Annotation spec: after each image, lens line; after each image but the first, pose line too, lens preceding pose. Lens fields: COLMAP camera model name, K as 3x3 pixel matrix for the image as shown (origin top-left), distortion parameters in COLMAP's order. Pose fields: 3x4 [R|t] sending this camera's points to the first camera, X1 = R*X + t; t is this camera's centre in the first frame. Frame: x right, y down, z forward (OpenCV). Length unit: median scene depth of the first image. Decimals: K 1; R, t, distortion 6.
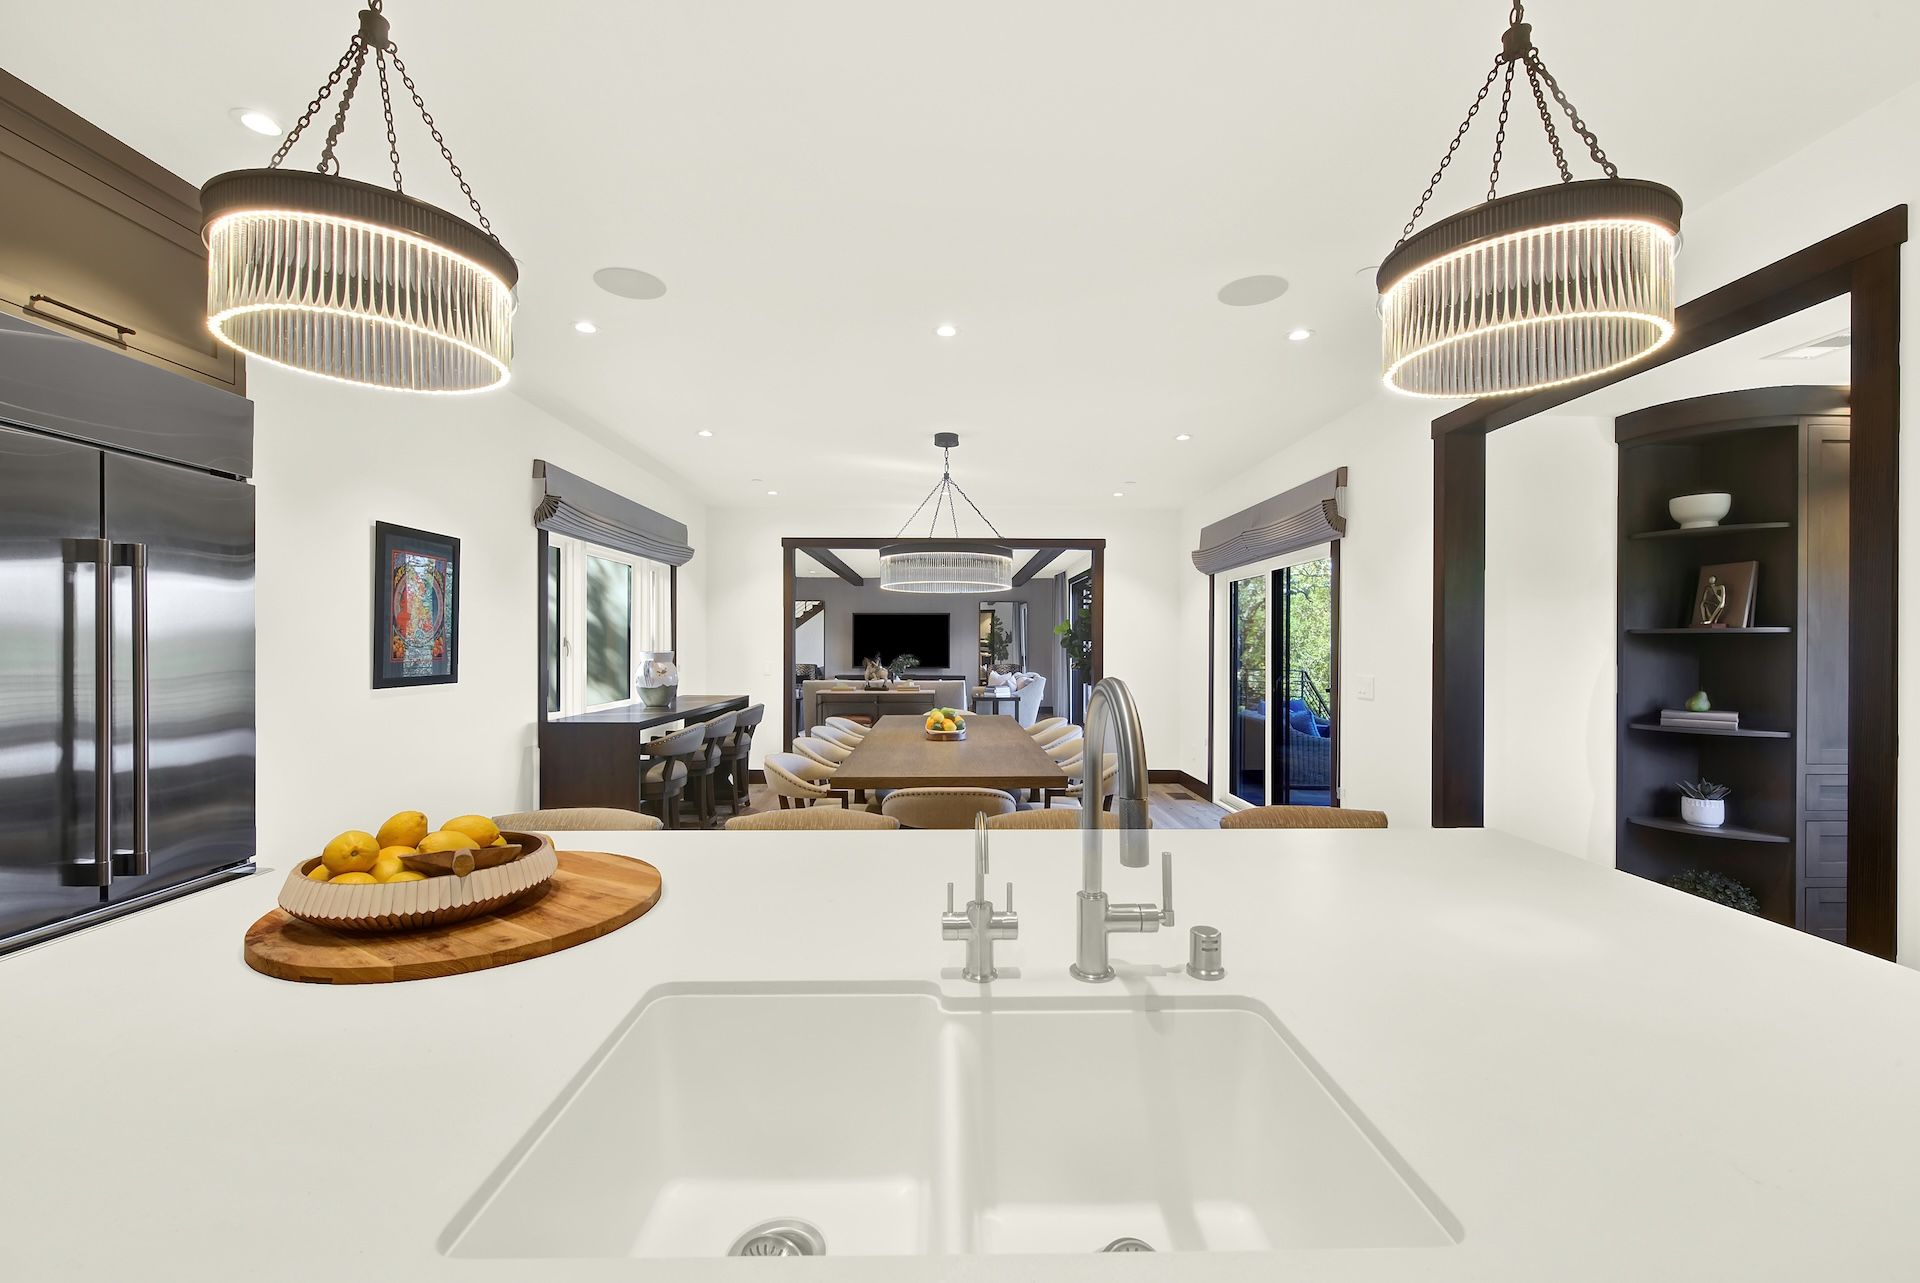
lens RADIAL K [[785.8, 0, 963.9], [0, 785.8, 648.0], [0, 0, 1]] dist [0.001786, -0.002023]
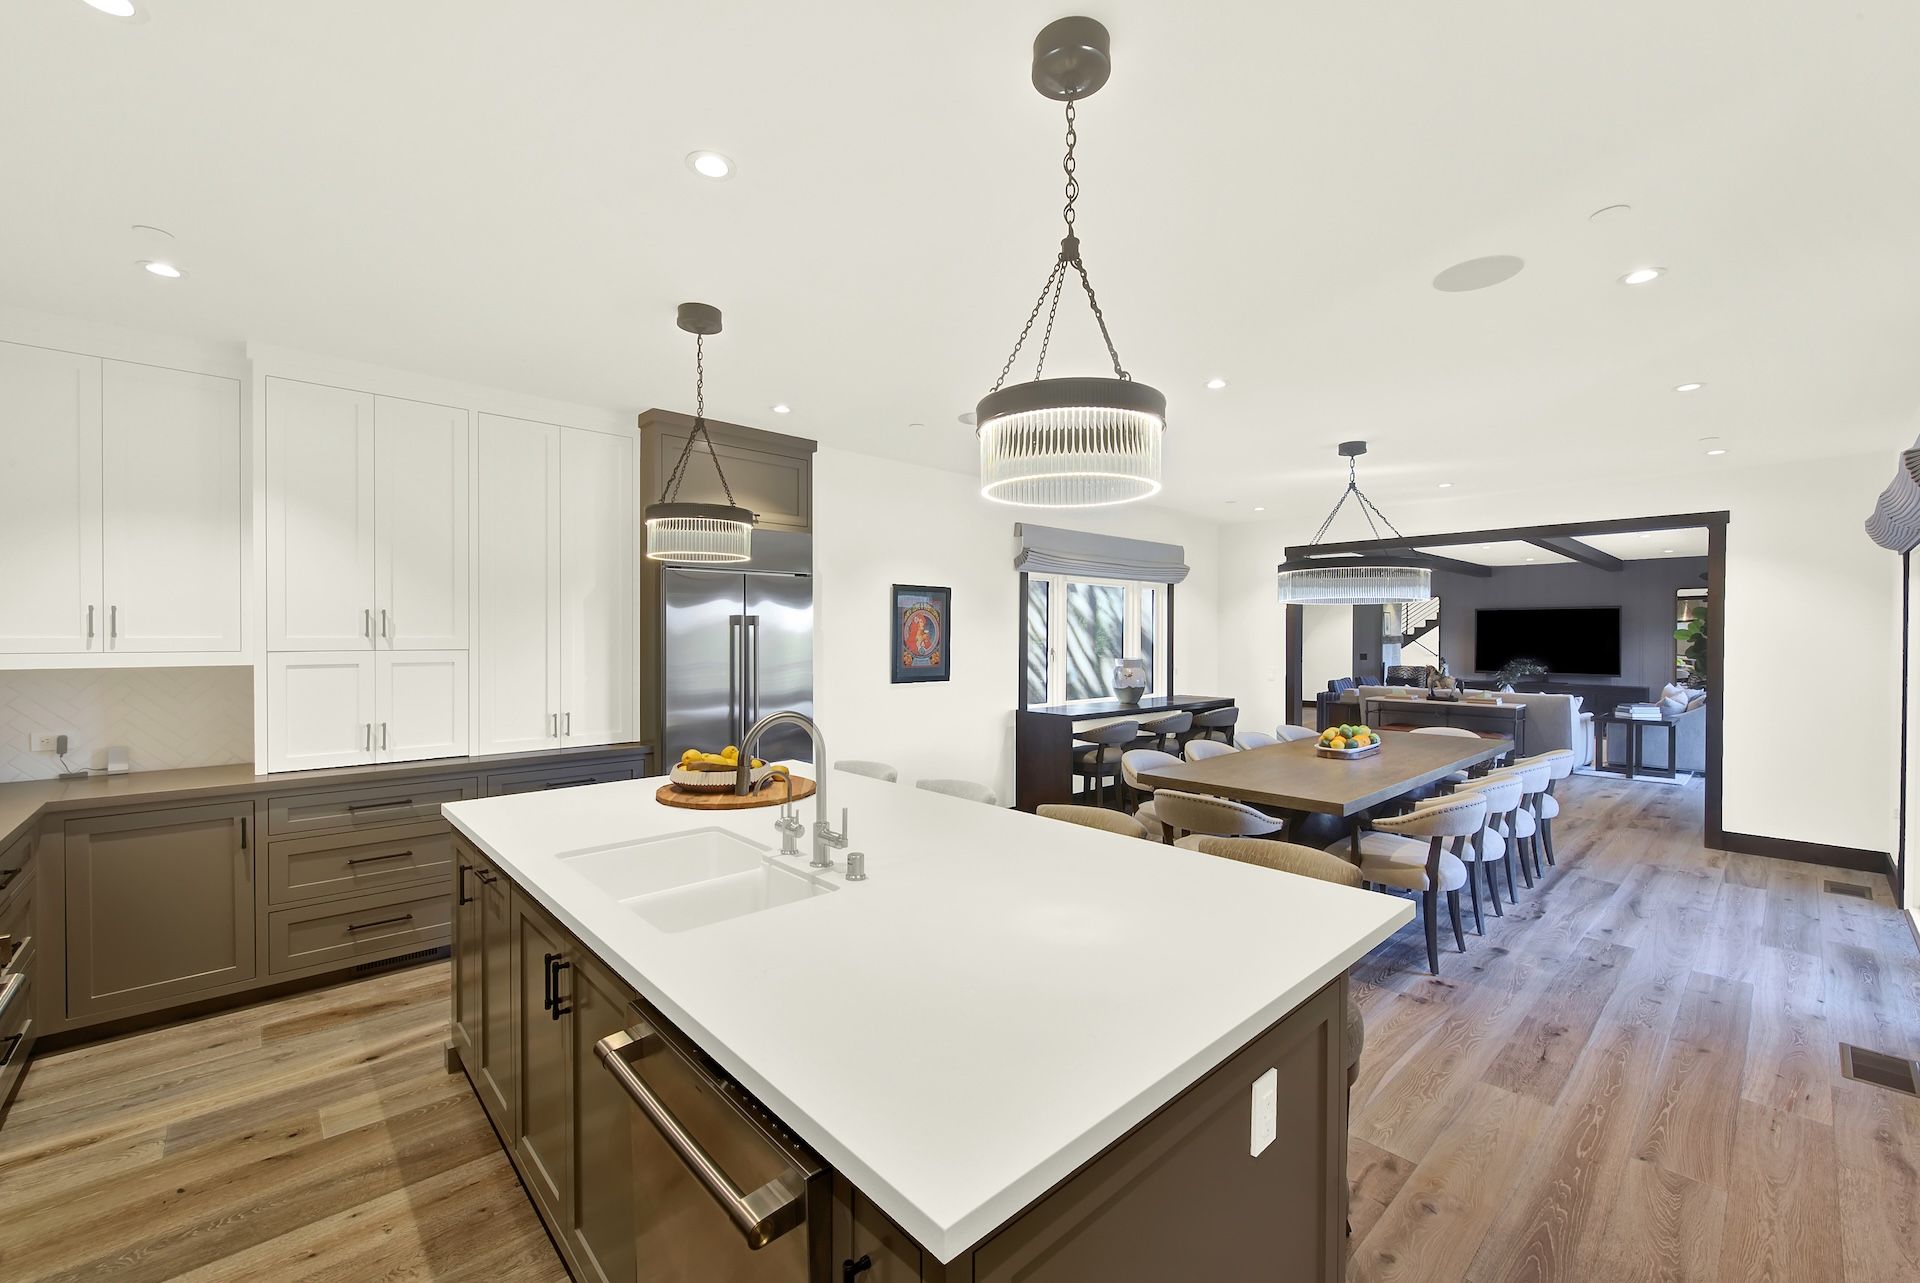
lens RADIAL K [[777.4, 0, 956.2], [0, 777.4, 636.2], [0, 0, 1]] dist [-0.000219, -0.000039]
pose [[0.662955, 0.000534, -0.748659, 0.392101], [-0.004506, 0.999984, -0.003276, -0.029456], [0.748646, 0.005545, 0.662947, -0.001113]]
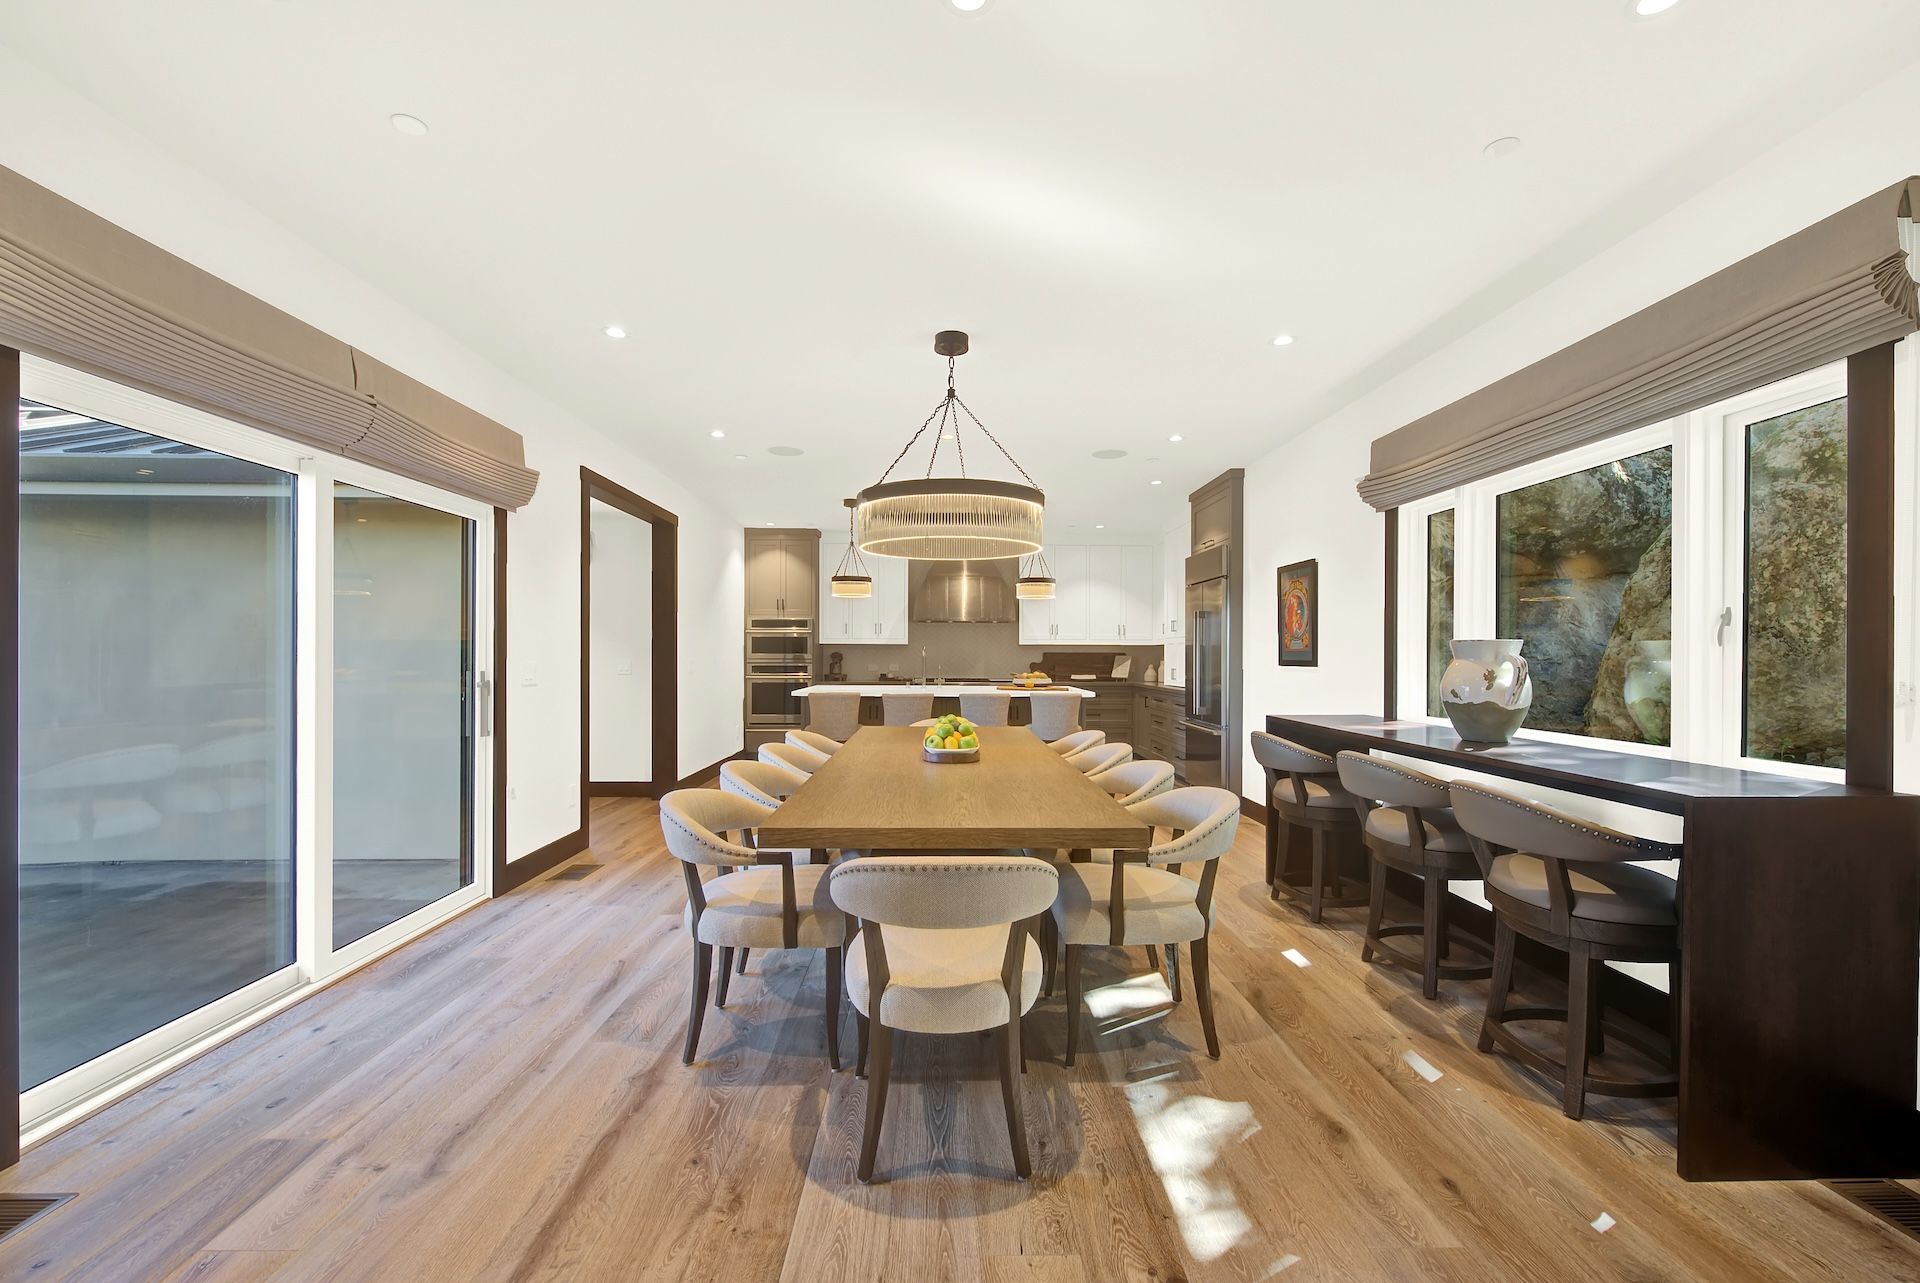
lens RADIAL K [[801.6, 0, 951.4], [0, 801.6, 653.5], [0, 0, 1]] dist [-0.001601, -0.001117]
pose [[-0.999966, -0.006946, 0.004344, -0.029226], [-0.006945, 0.999976, 0.000388, 0.019987], [-0.004346, 0.000358, -0.999990, 1.821779]]
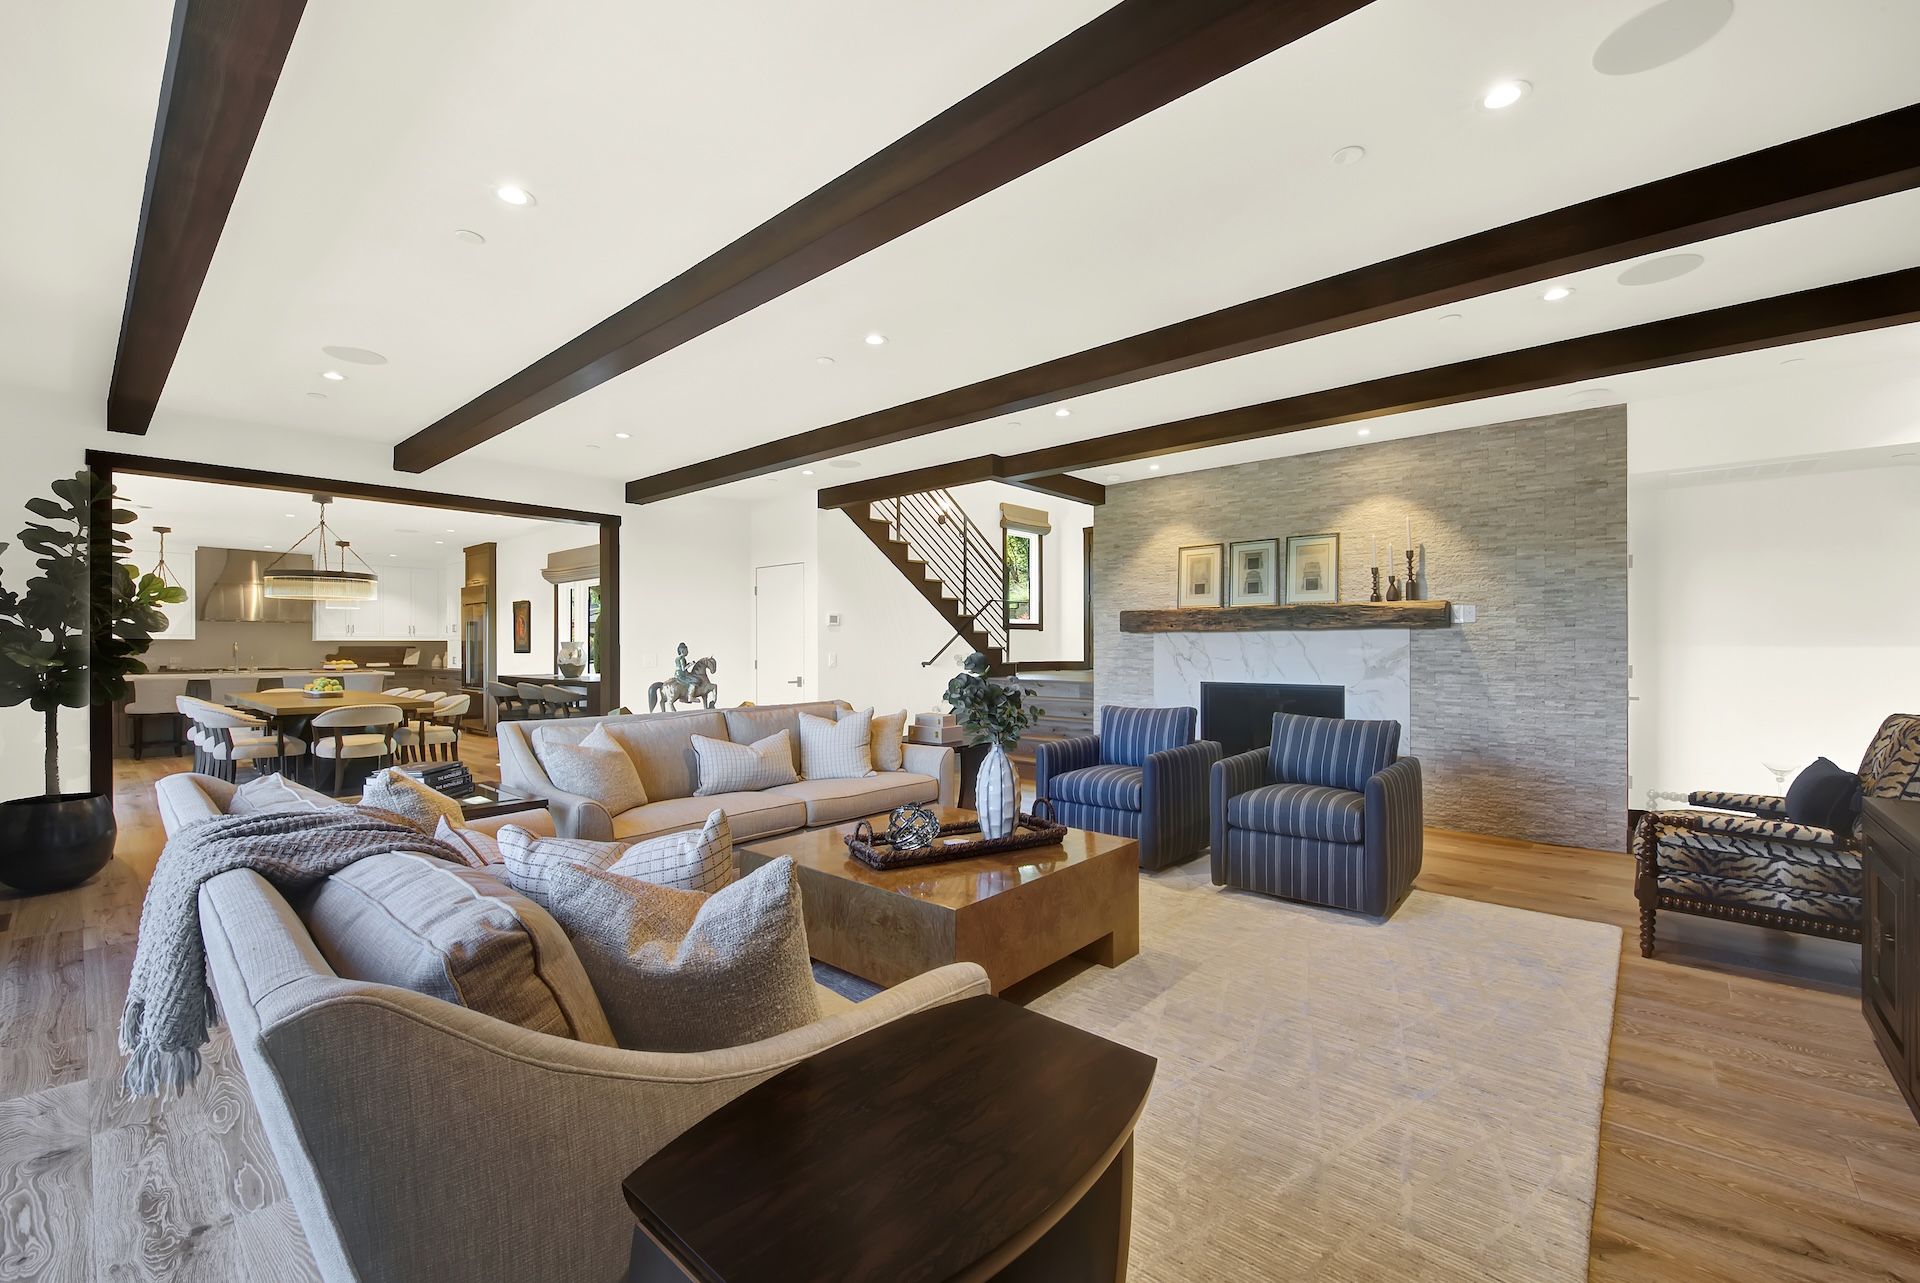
lens RADIAL K [[785.8, 0, 963.9], [0, 785.8, 648.0], [0, 0, 1]] dist [0.001786, -0.002023]
pose [[-0.678072, -0.003072, -0.734989, 0.261619], [-0.003768, 0.999993, -0.000704, 0.016317], [0.734986, 0.002292, -0.678078, 3.073264]]
